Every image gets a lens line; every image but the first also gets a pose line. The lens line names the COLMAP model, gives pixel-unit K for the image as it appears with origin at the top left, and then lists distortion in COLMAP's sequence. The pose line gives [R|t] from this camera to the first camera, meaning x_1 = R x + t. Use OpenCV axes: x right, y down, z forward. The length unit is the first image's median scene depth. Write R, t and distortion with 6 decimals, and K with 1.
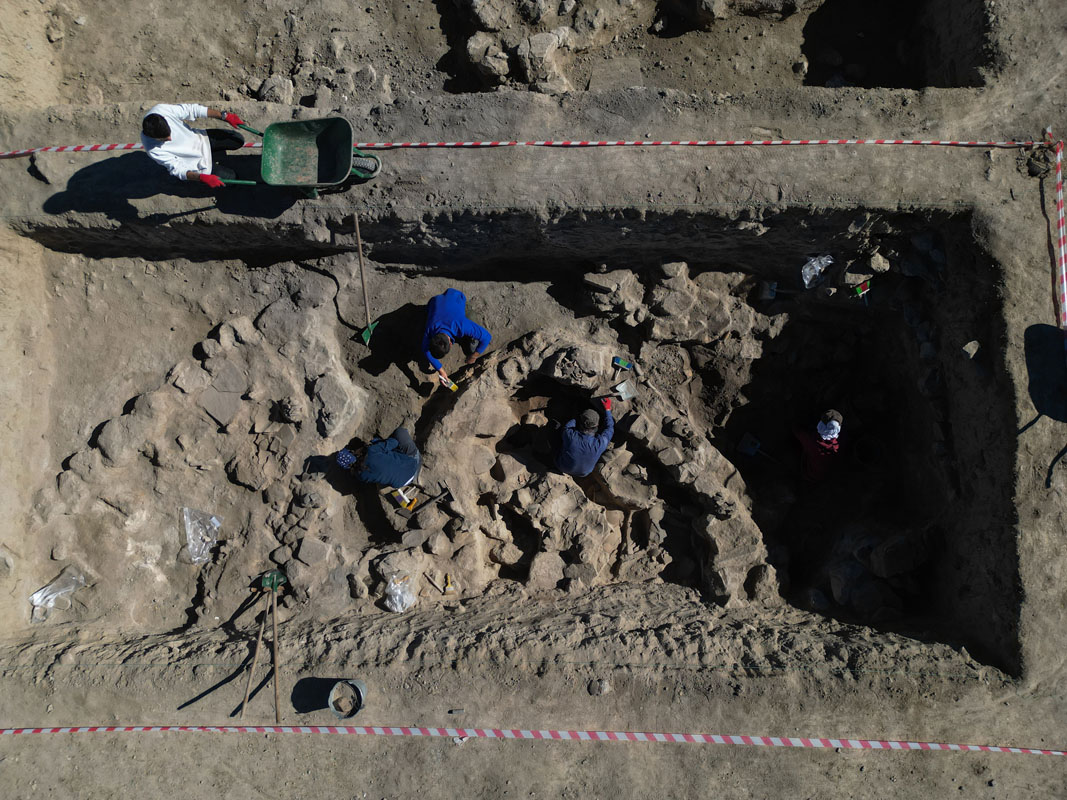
lens RADIAL K [[721.8, 0, 533.5], [0, 721.8, 400.0], [0, 0, 1]] dist [0.031953, -0.000786]
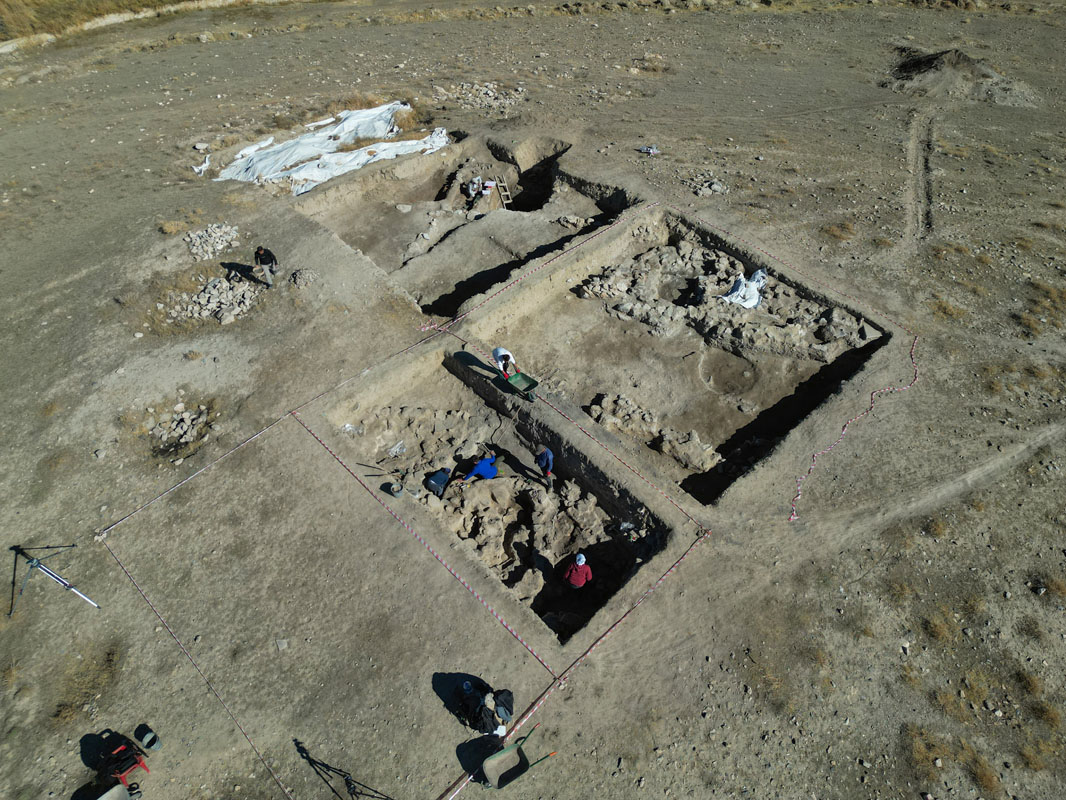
lens RADIAL K [[721.1, 0, 533.0], [0, 721.1, 400.0], [0, 0, 1]] dist [0.031953, -0.000786]
pose [[0.684643, 0.568148, -0.456587, 1.018853], [-0.728659, 0.548858, -0.409646, 0.824159], [0.017862, 0.613158, 0.789758, -1.239008]]
